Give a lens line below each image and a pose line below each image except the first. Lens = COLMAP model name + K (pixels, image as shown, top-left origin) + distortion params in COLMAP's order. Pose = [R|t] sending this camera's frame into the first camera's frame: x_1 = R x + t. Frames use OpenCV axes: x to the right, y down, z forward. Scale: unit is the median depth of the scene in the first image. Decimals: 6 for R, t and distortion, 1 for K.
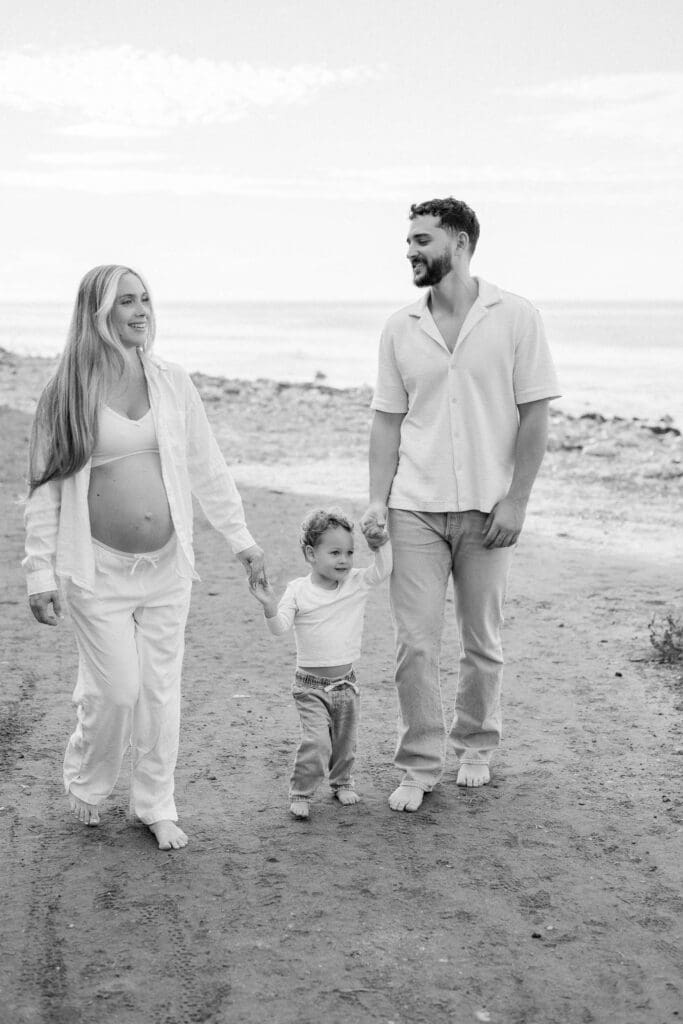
lens RADIAL K [[1448.0, 0, 341.5], [0, 1448.0, 512.0], [0, 0, 1]] dist [0.007939, -0.068764]
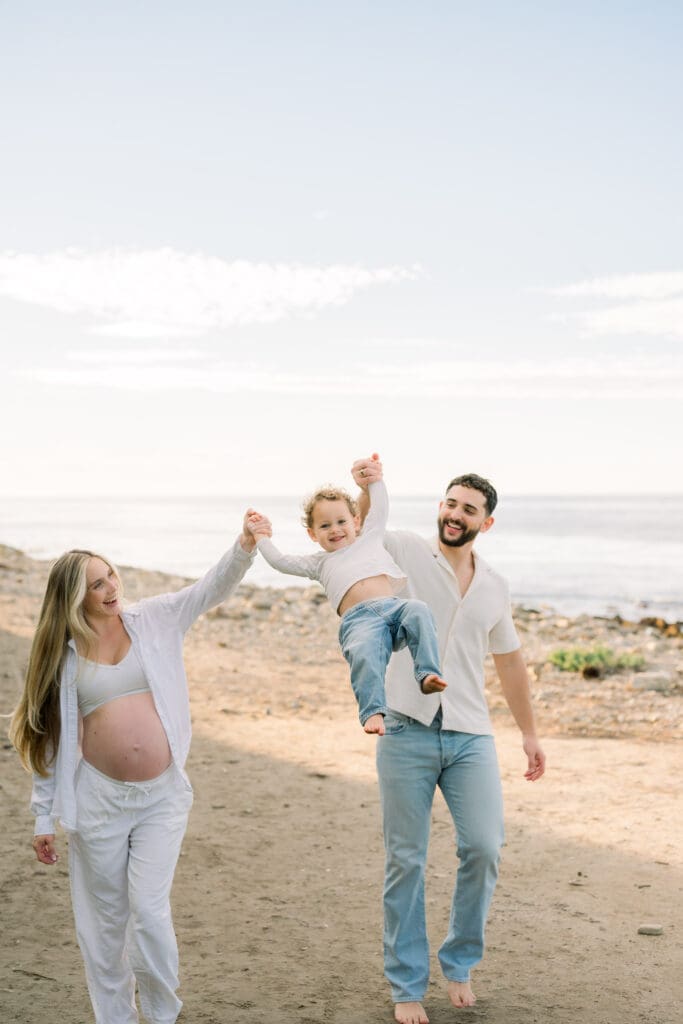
lens RADIAL K [[1448.0, 0, 341.5], [0, 1448.0, 512.0], [0, 0, 1]] dist [0.007939, -0.068764]
pose [[0.999724, 0.000165, -0.023472, -0.009323], [-0.003274, 0.991180, -0.132481, -0.027788], [0.023243, 0.132522, 0.990908, 0.155120]]
